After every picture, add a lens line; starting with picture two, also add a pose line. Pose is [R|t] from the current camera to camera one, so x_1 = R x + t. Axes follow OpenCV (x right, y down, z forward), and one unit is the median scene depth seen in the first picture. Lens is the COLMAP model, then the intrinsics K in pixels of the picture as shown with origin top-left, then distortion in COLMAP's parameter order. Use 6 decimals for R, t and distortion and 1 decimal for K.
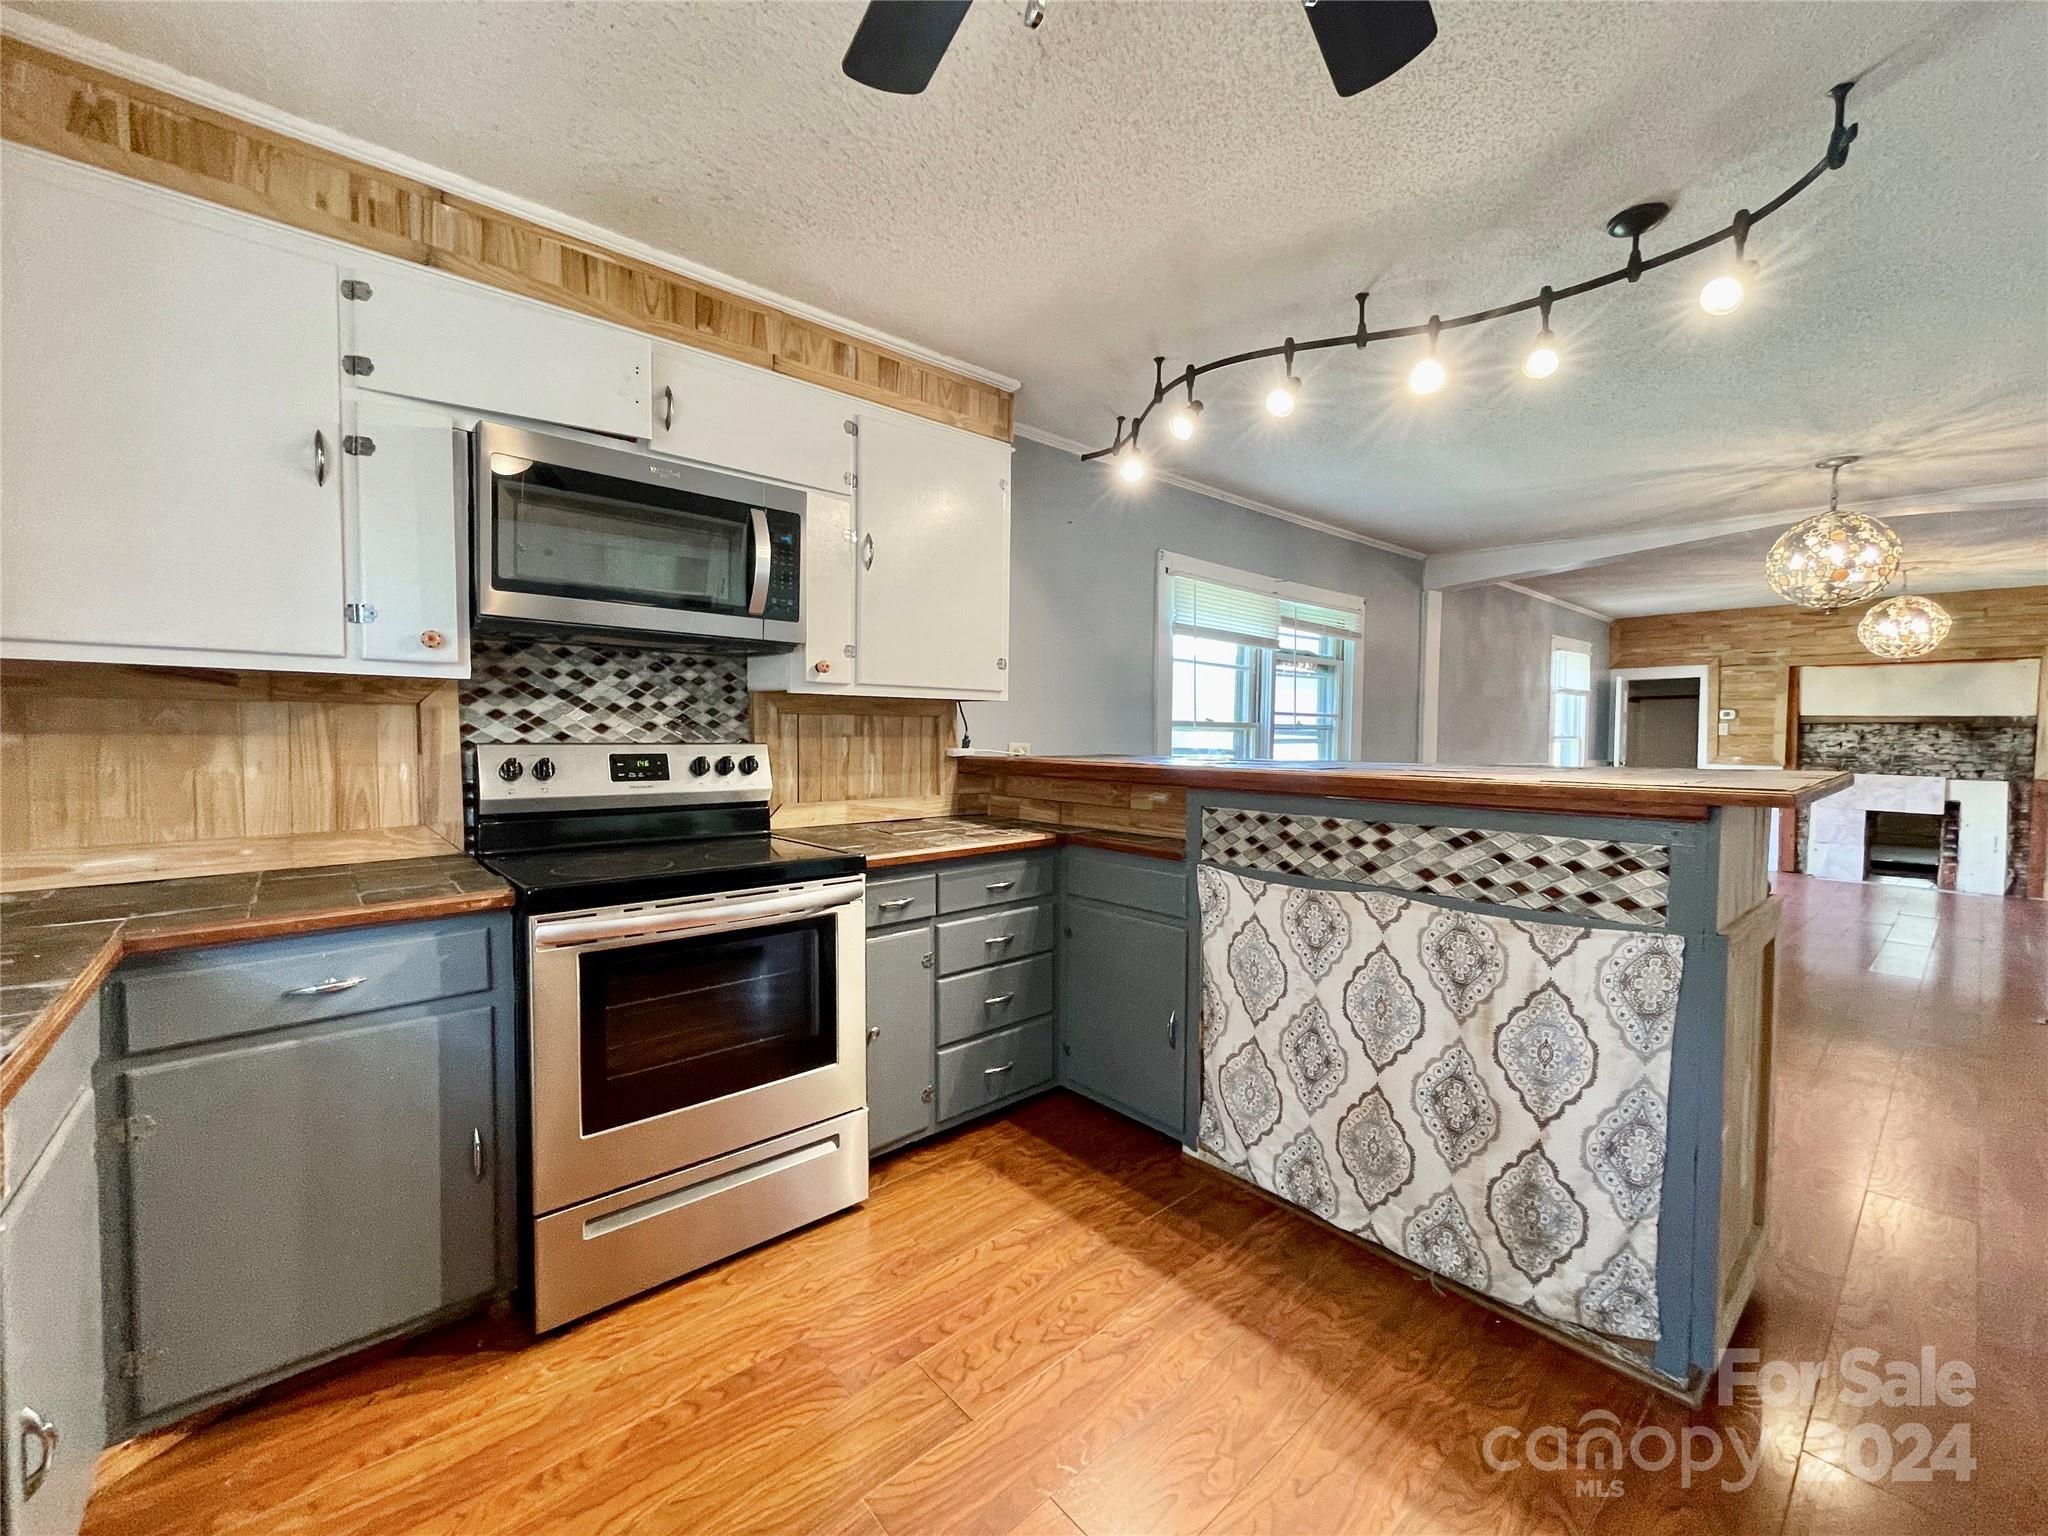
lens RADIAL K [[828.2, 0, 1023.6], [0, 828.2, 763.4], [0, 0, 1]] dist [-0.003598, -0.000225]
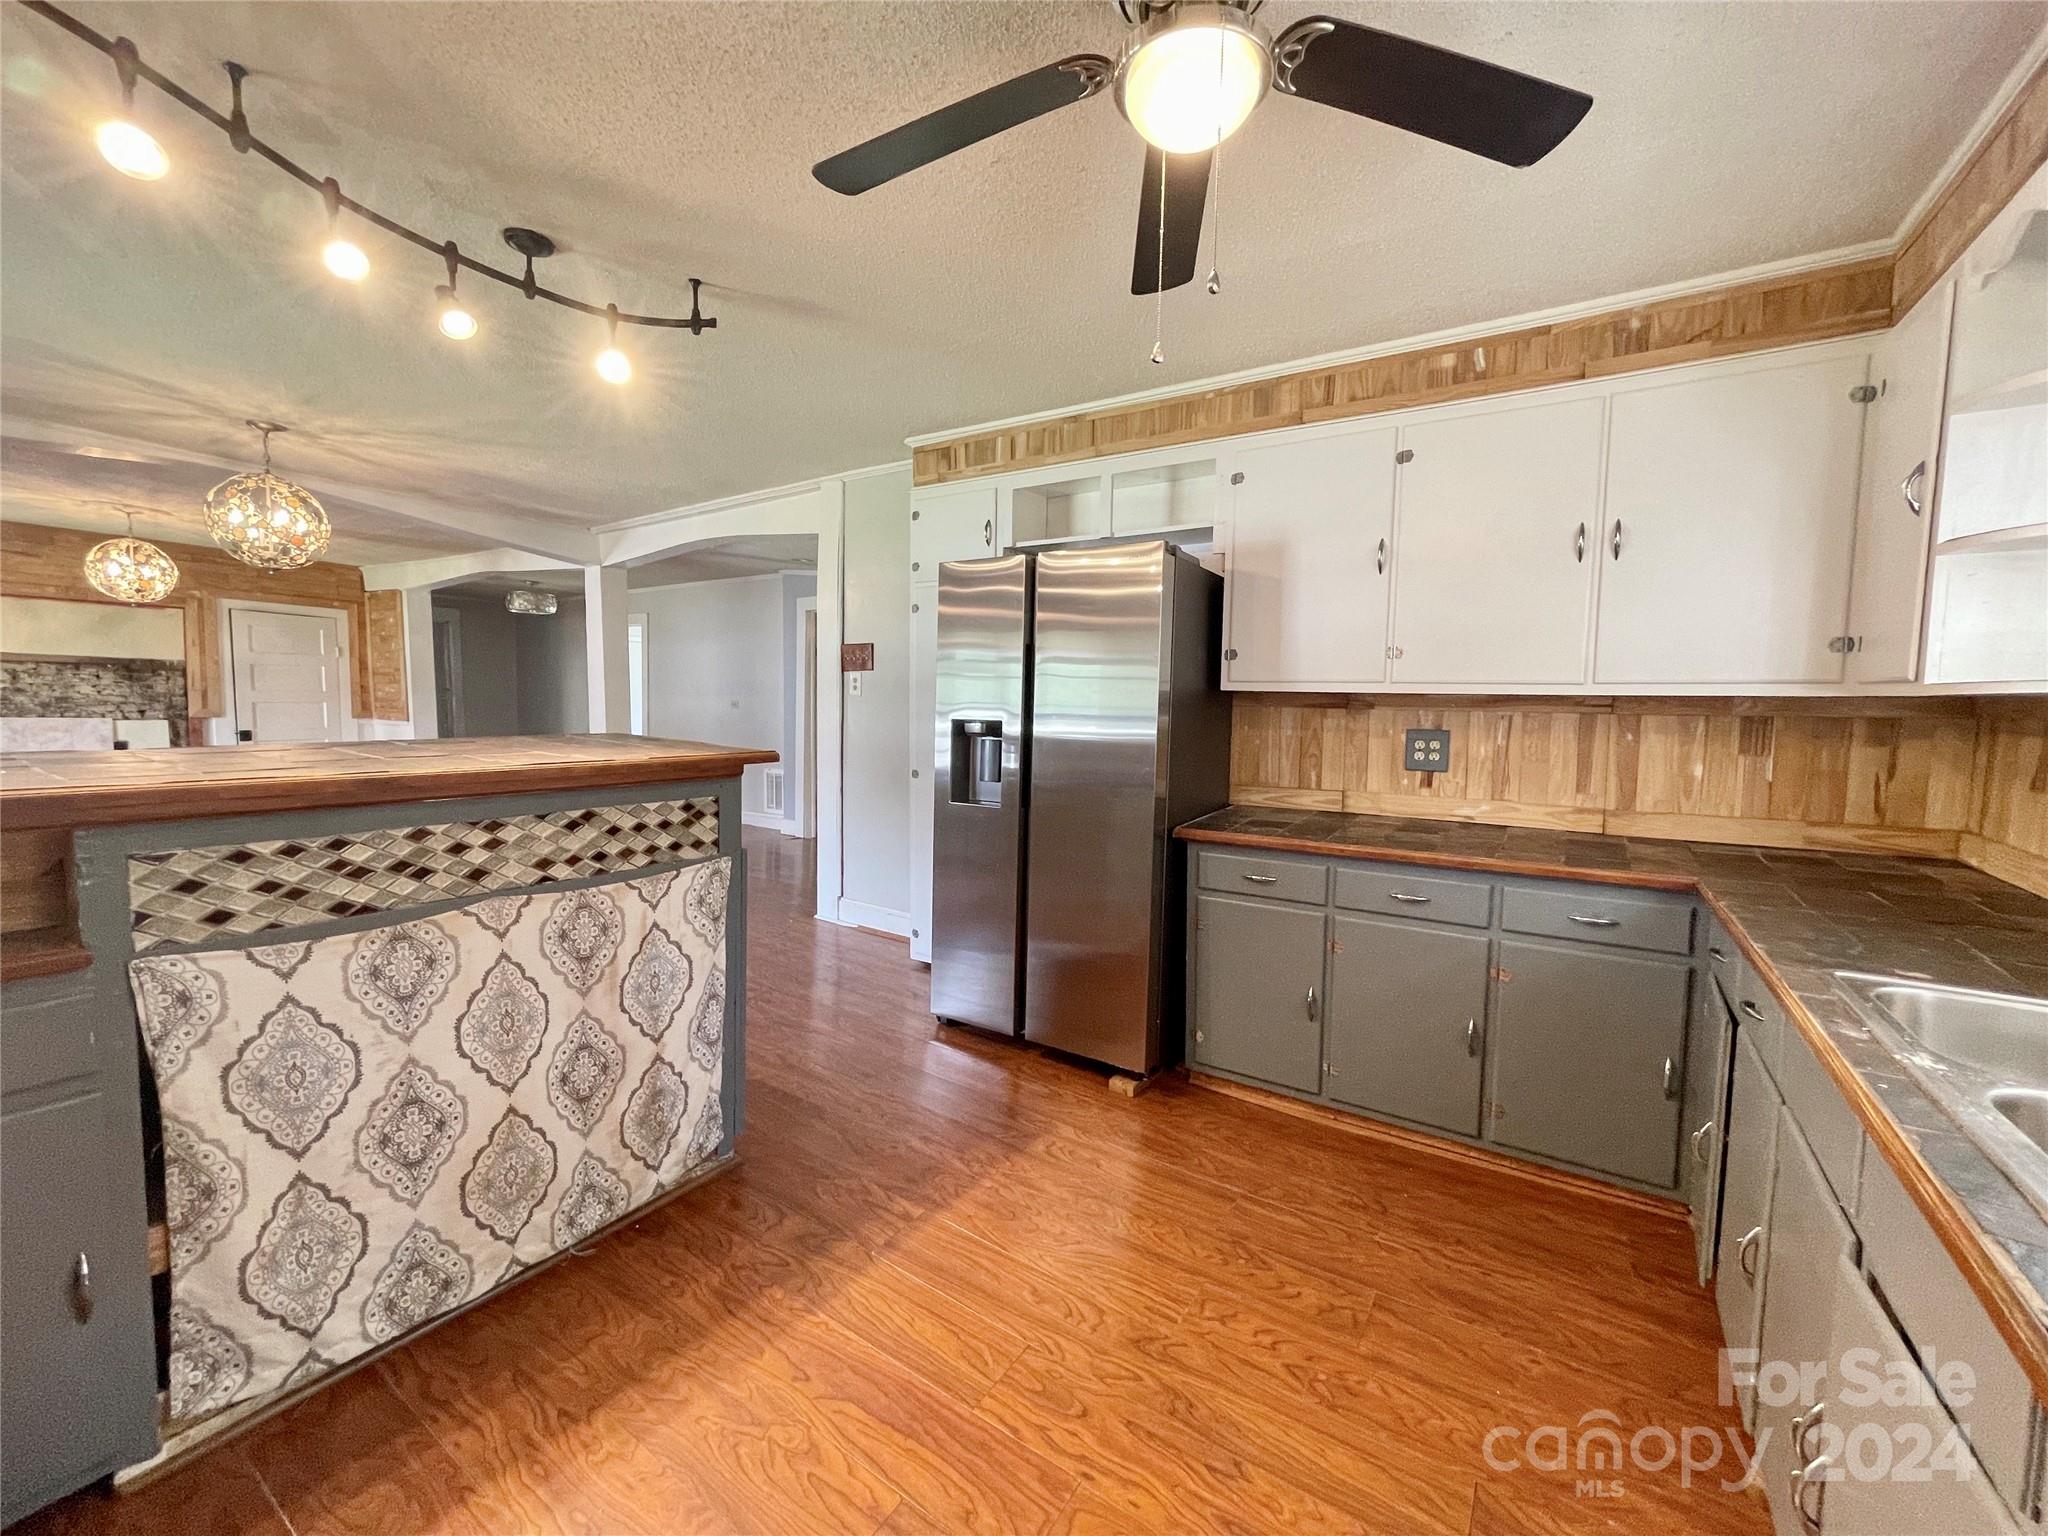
lens RADIAL K [[828.2, 0, 1023.6], [0, 828.2, 763.4], [0, 0, 1]] dist [-0.003598, -0.000225]
pose [[-0.268981, -0.091693, 0.958771, -0.462005], [0.005170, 0.995306, 0.096638, -0.058476], [-0.963132, 0.030951, -0.267244, 0.570335]]
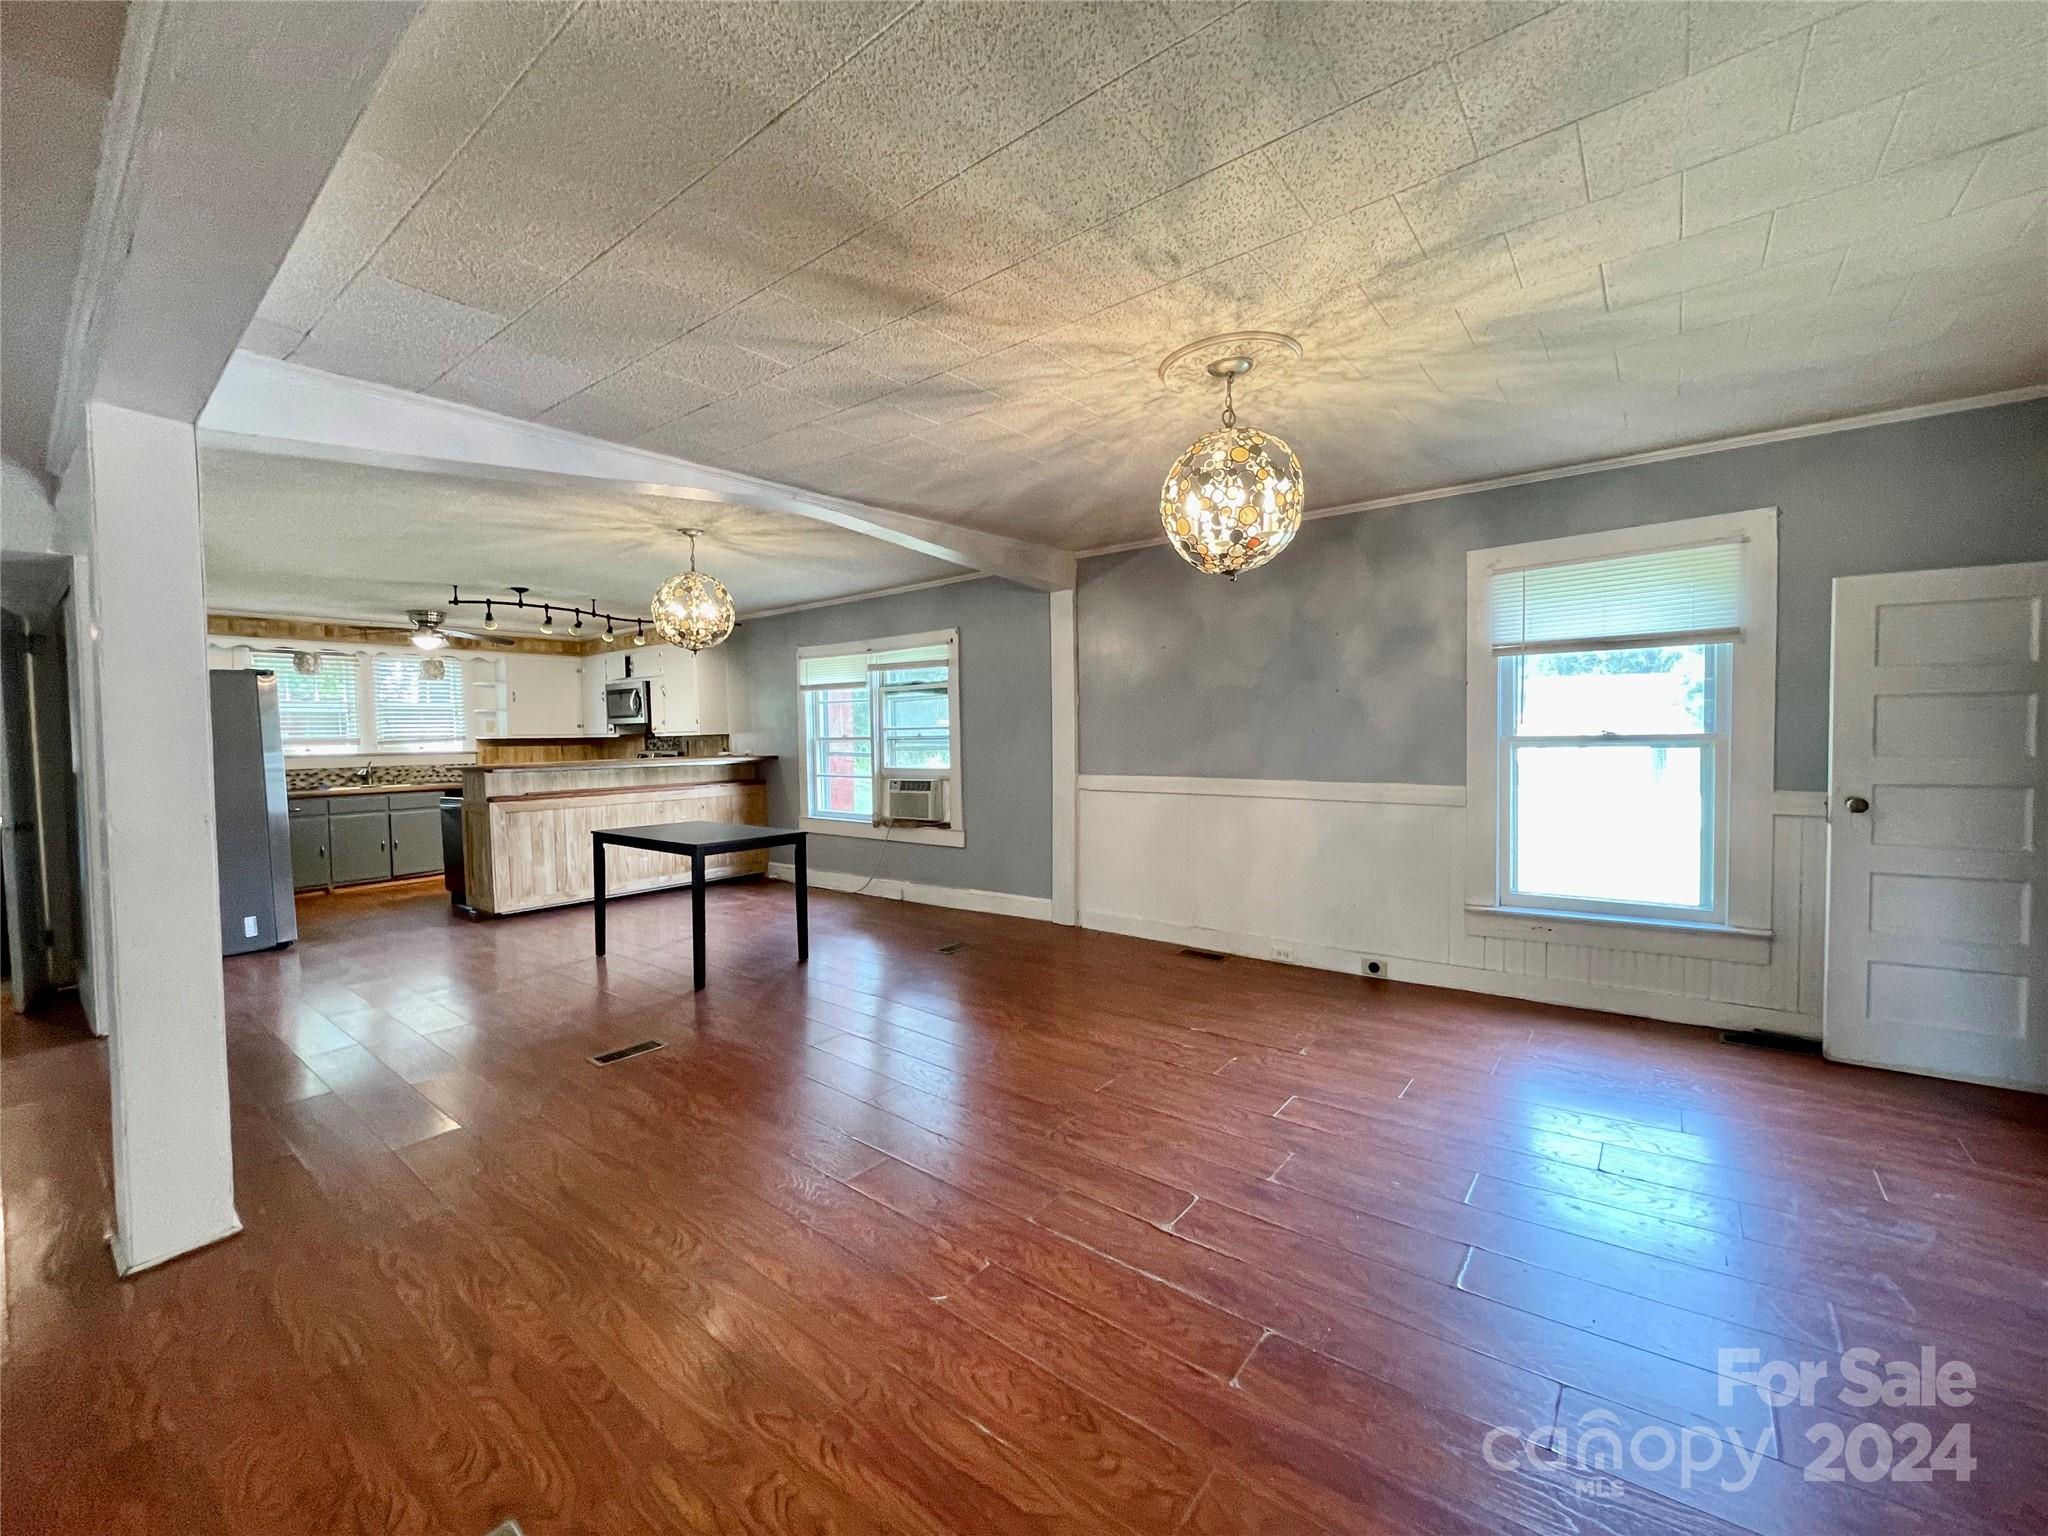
lens RADIAL K [[828.2, 0, 1023.6], [0, 828.2, 763.4], [0, 0, 1]] dist [-0.003598, -0.000225]
pose [[0.191370, 0.026535, -0.981159, 3.542584], [-0.013694, 0.999609, 0.024363, -0.079994], [0.981422, 0.008773, 0.191659, 1.917098]]
